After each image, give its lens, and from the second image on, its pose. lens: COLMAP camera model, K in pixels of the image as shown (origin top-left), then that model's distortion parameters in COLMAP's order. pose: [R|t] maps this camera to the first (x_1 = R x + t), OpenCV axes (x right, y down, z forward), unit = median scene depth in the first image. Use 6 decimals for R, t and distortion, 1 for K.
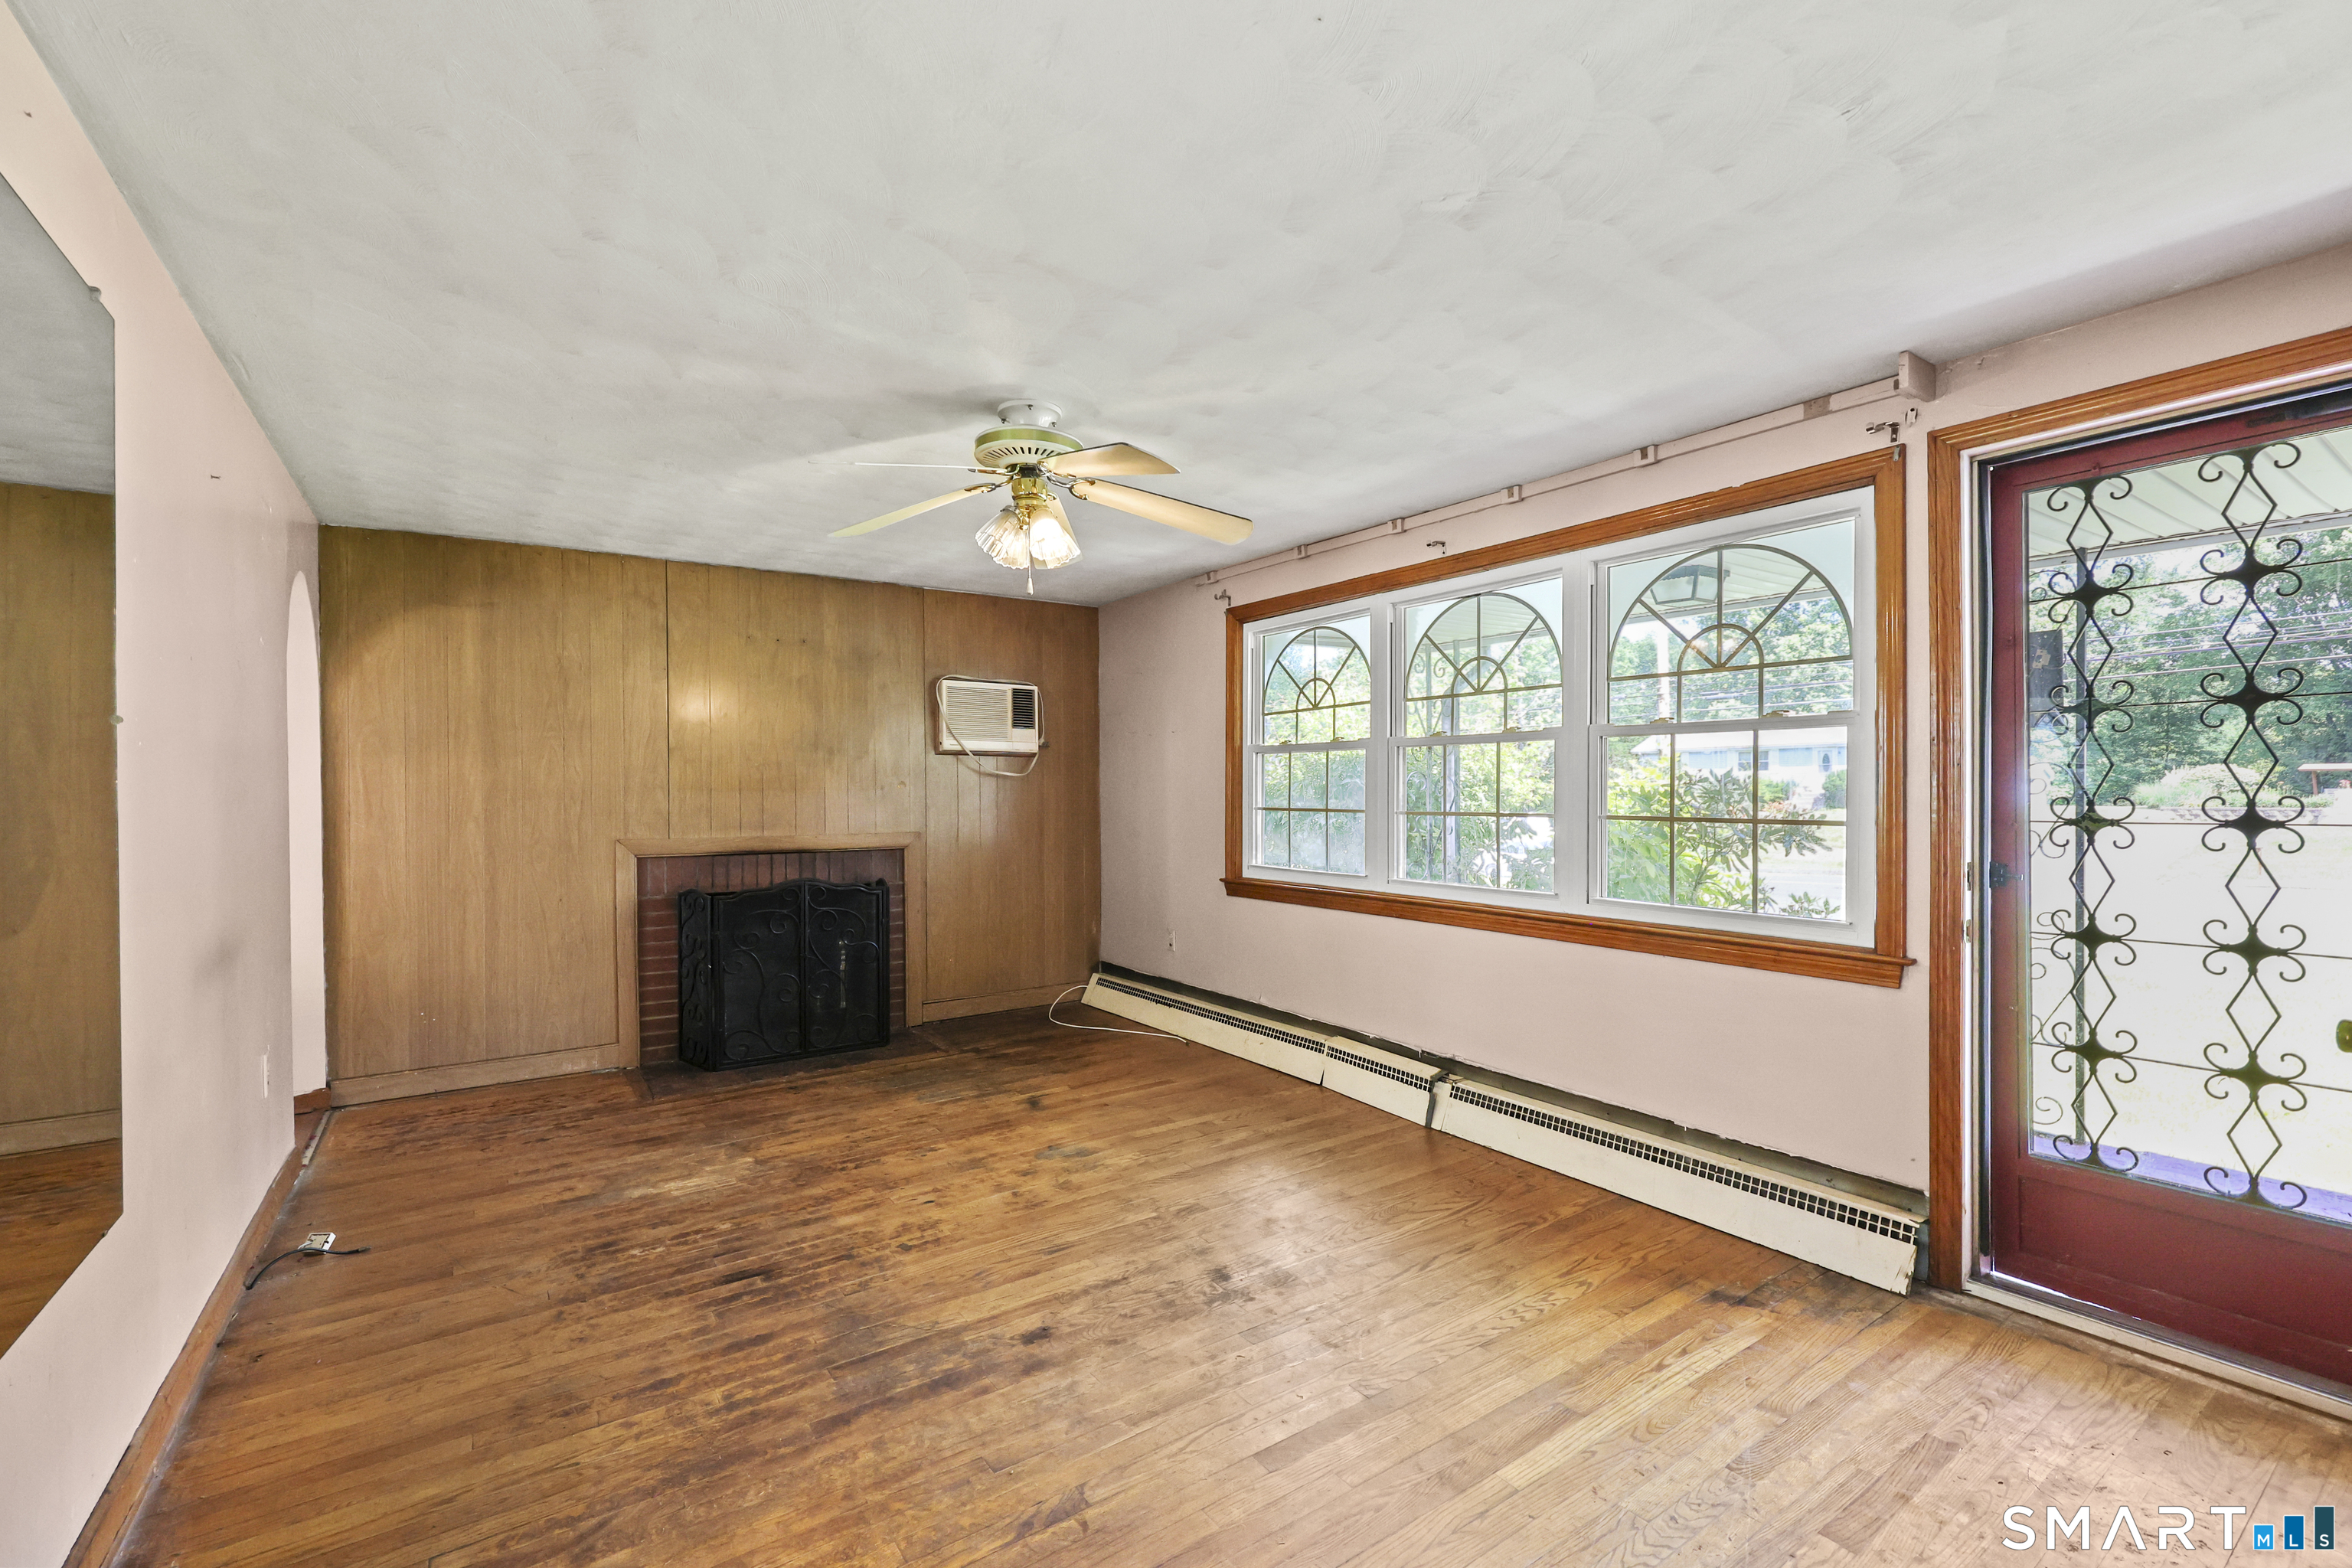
lens RADIAL K [[1008.2, 0, 1177.4], [0, 1008.2, 796.2], [0, 0, 1]] dist [0.000705, -0.000169]
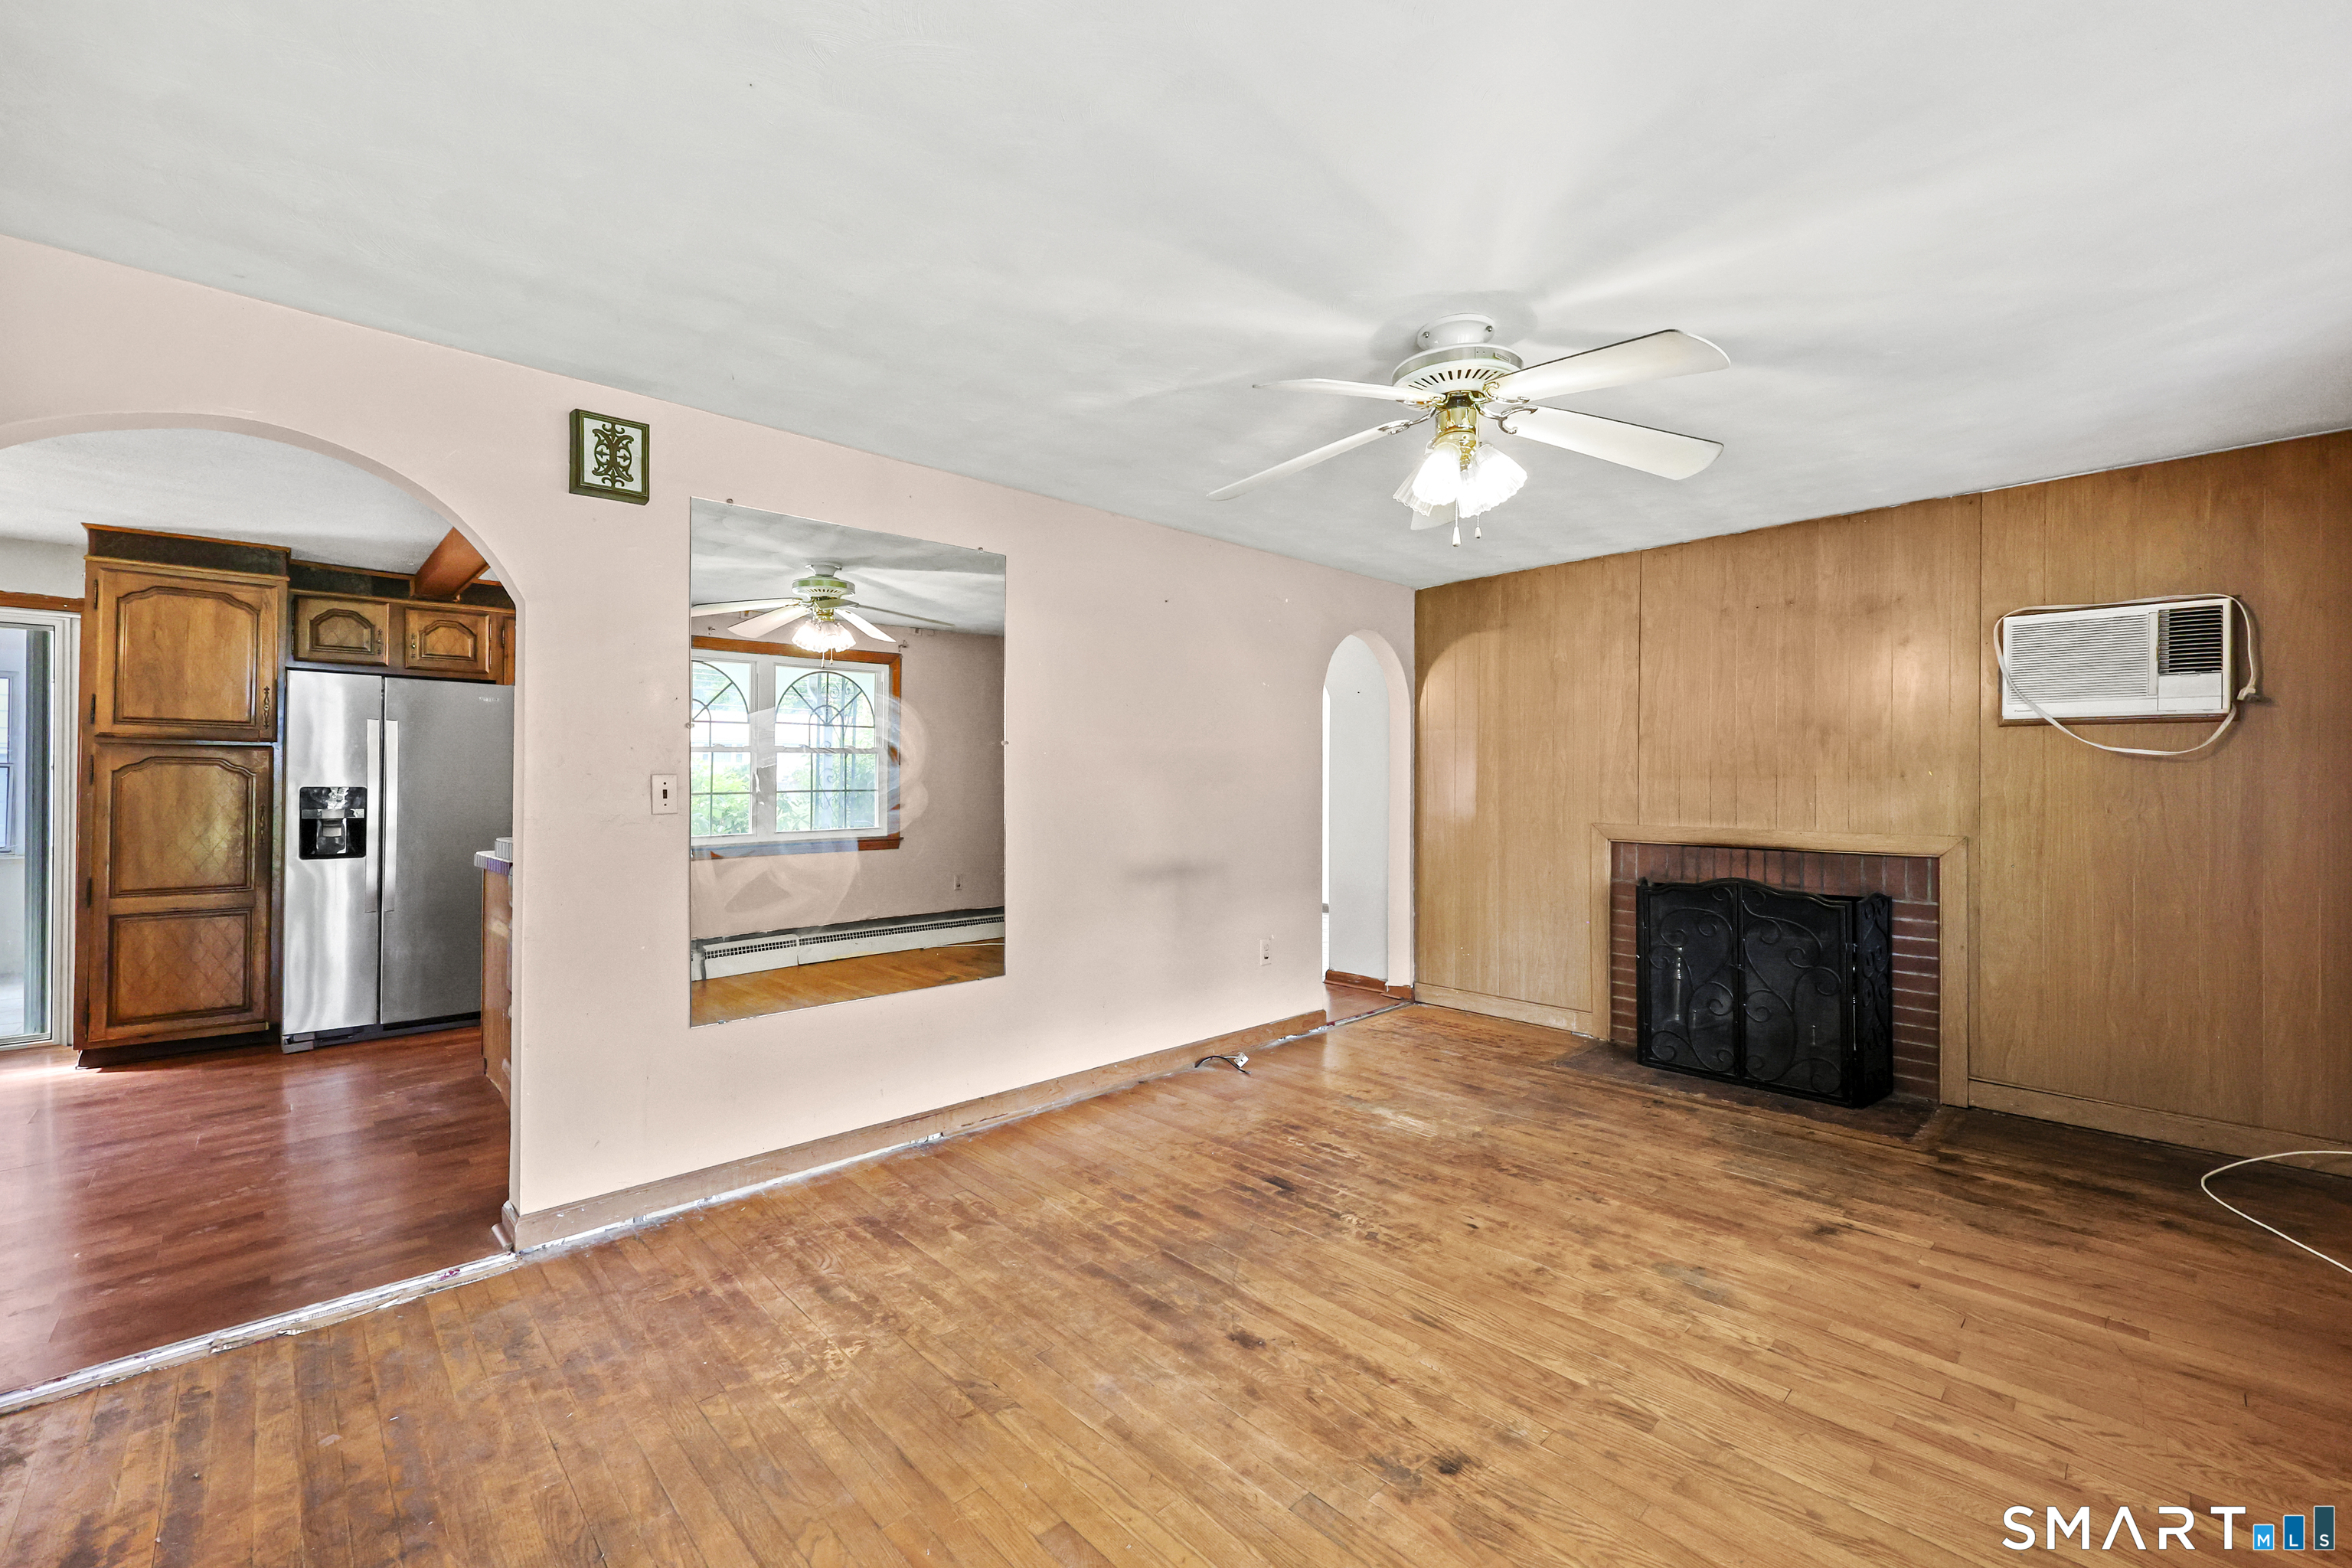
lens RADIAL K [[963.1, 0, 1176.0], [0, 963.1, 784.0], [0, 0, 1]] dist [0.000496, 0.000003]
pose [[0.152628, 0.007739, -0.988253, 0.469497], [-0.007682, 0.999948, 0.006644, -0.002766], [0.988254, 0.006578, 0.152679, 0.487634]]
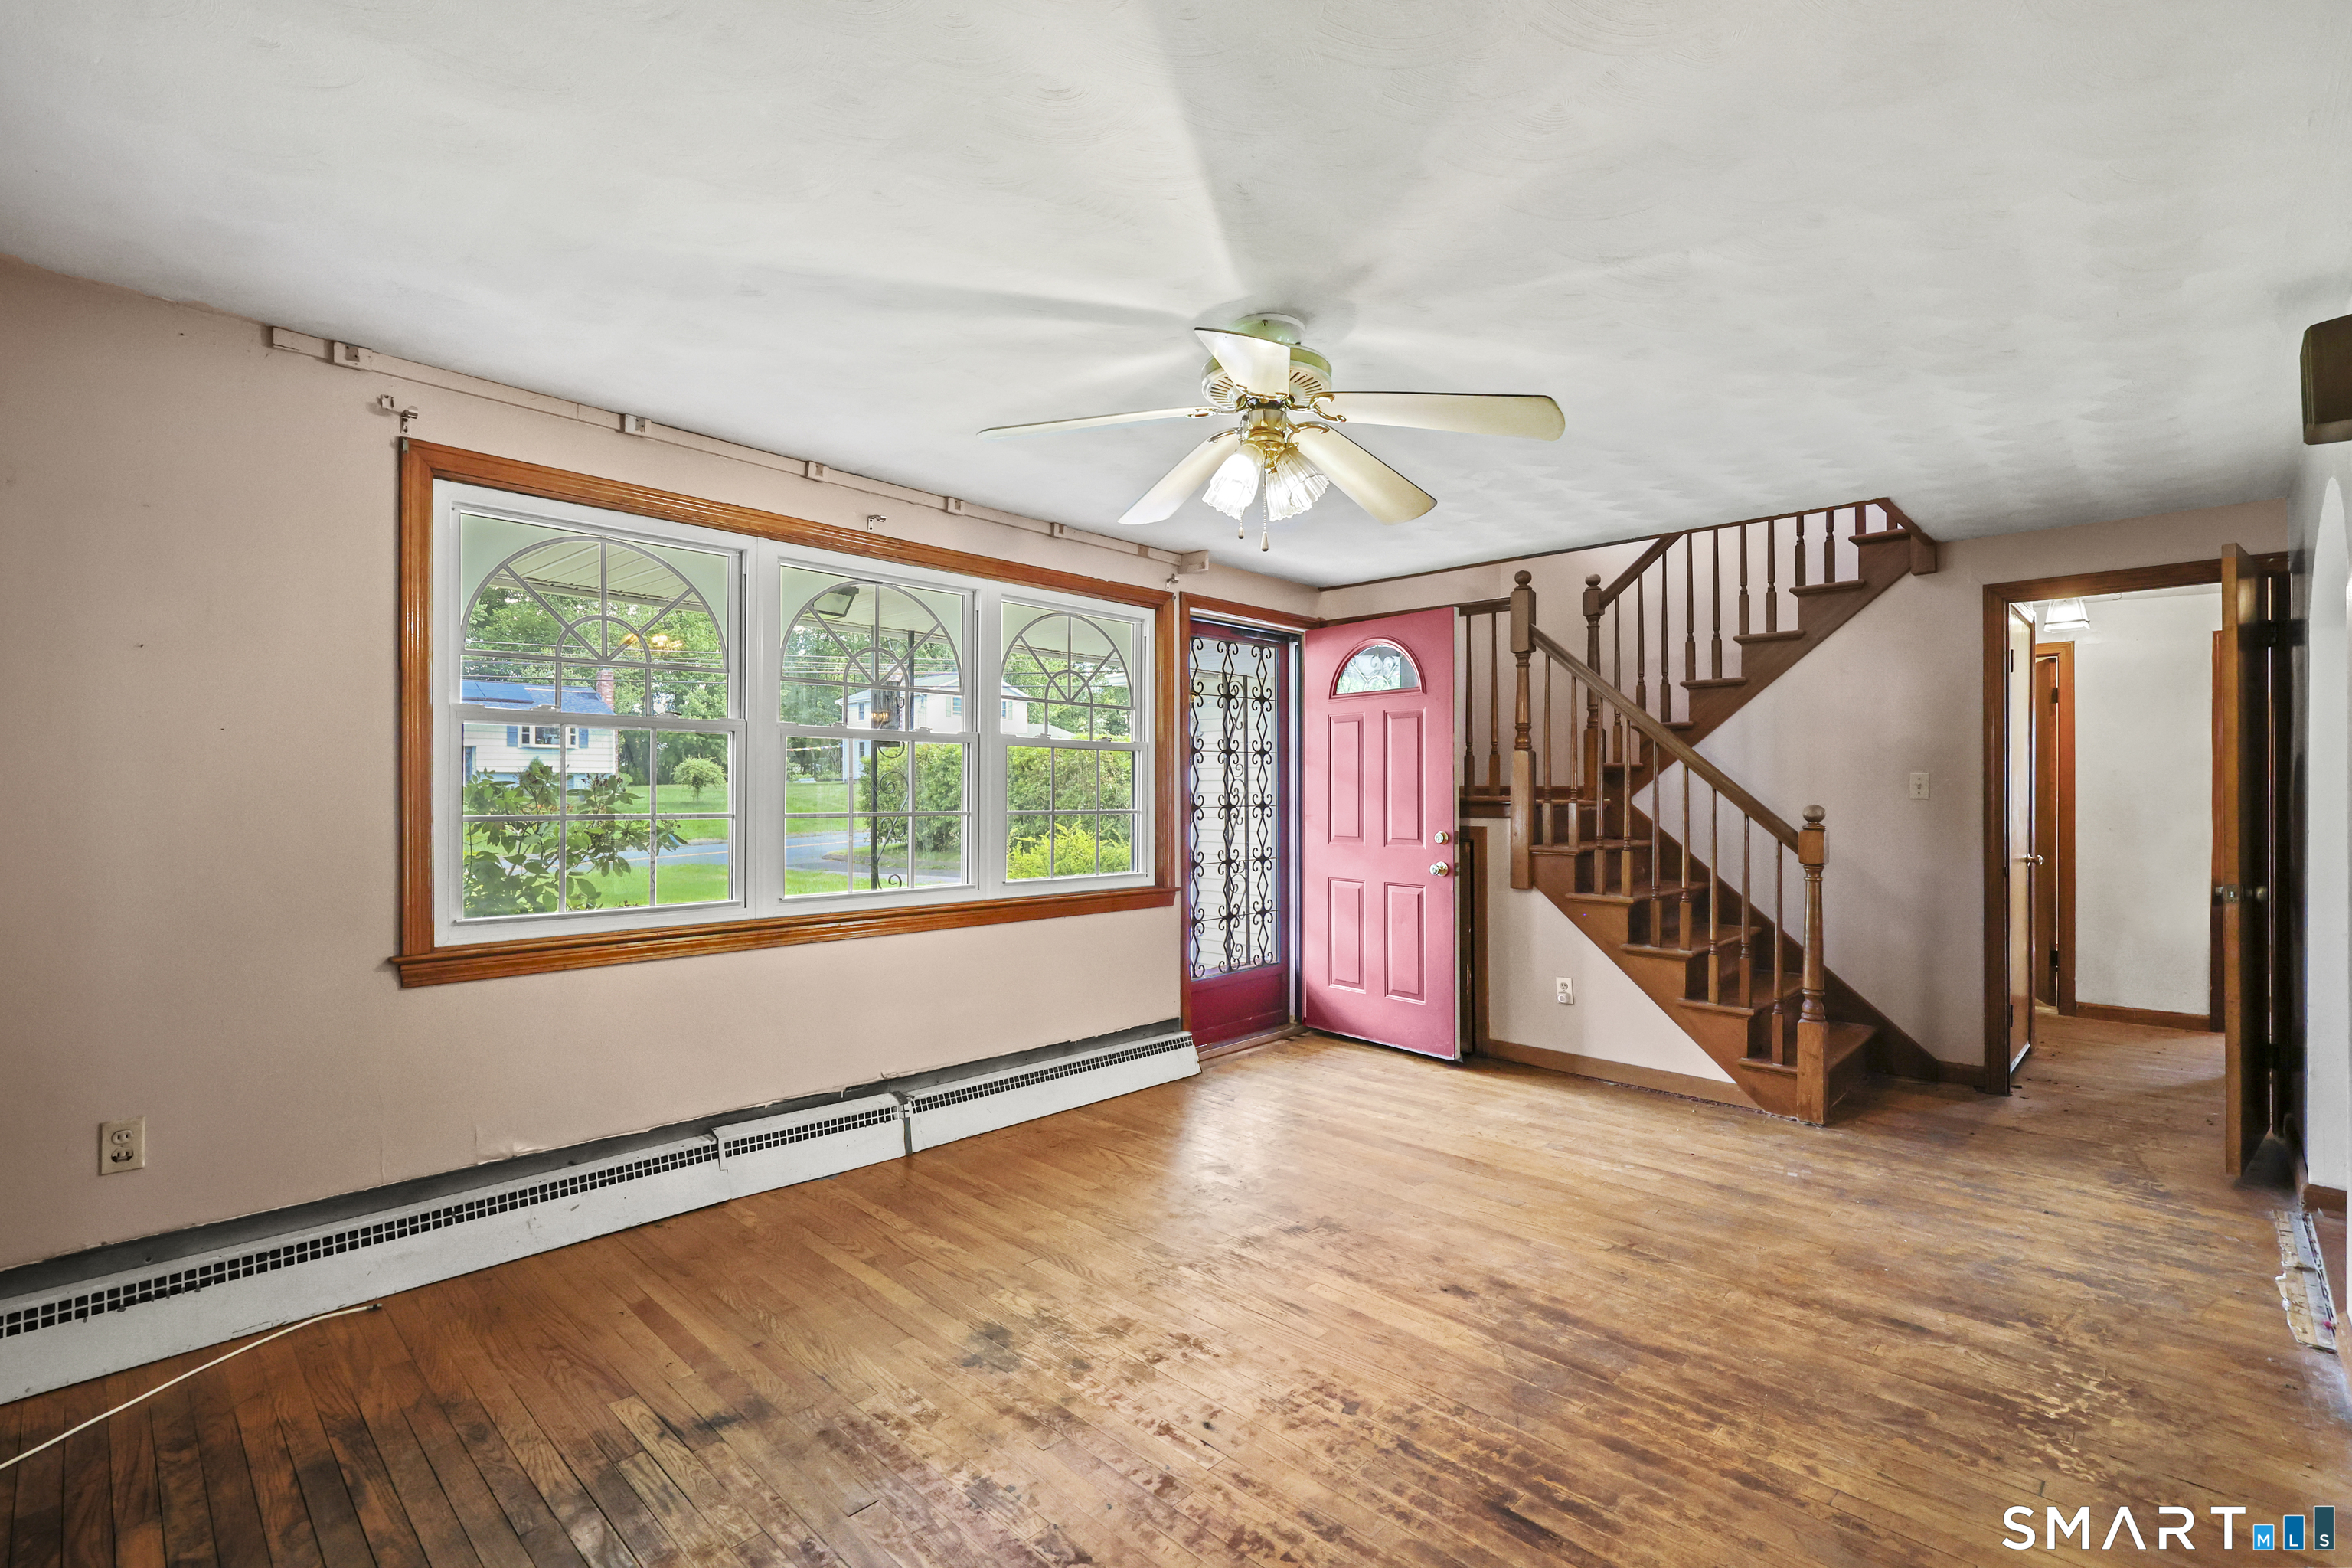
lens RADIAL K [[1053.8, 0, 1176.0], [0, 1053.8, 784.0], [0, 0, 1]] dist [0.001811, 0.000405]
pose [[-0.200217, 0.009250, 0.979708, -0.739466], [0.002103, 0.999957, -0.009012, -0.001283], [-0.979749, 0.000256, -0.200228, 0.943401]]
